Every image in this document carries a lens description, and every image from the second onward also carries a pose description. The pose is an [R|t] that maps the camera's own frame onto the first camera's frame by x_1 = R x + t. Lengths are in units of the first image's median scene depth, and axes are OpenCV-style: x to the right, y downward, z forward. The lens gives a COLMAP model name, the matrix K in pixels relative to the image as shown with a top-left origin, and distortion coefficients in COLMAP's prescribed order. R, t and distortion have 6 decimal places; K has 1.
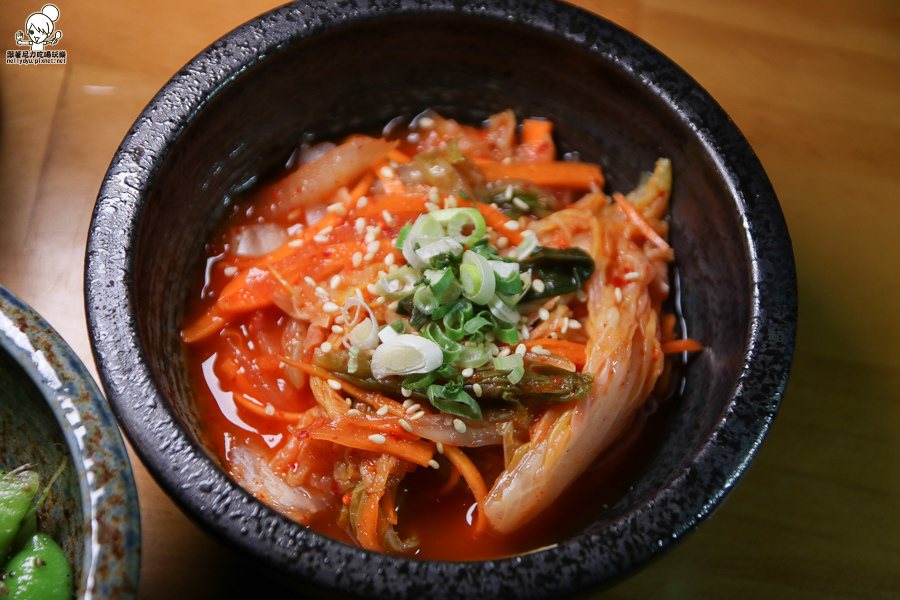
lens RADIAL K [[2280.7, 0, 450.9], [0, 2280.7, 299.8], [0, 0, 1]] dist [0.035983, 0.000000]
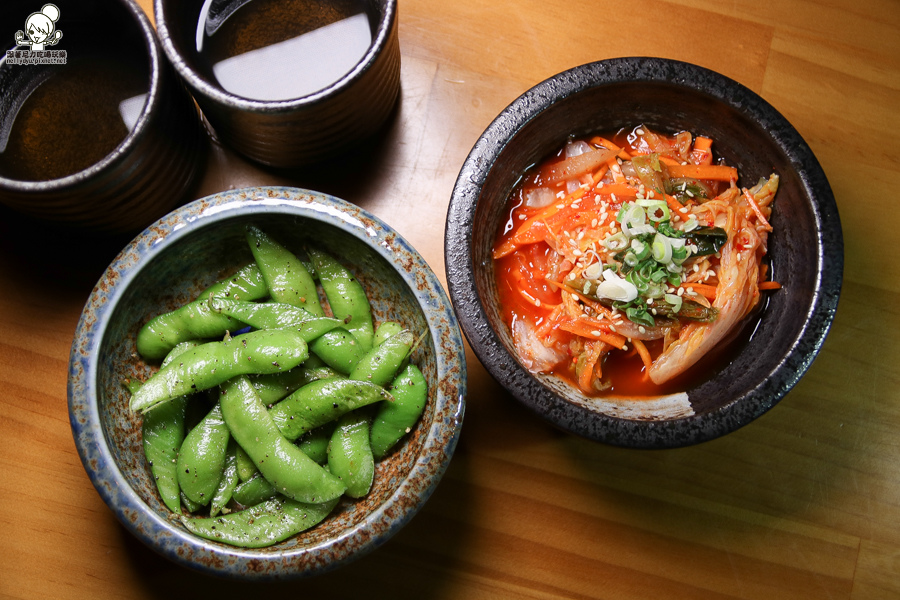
lens RADIAL K [[1197.4, 0, 448.1], [0, 1197.4, 300.3], [0, 0, 1]] dist [-0.025246, 0.000000]
pose [[0.990196, 0.109929, -0.086184, -0.067754], [-0.077773, 0.946378, 0.313560, -0.248223], [0.116032, -0.303783, 0.945649, 0.083977]]
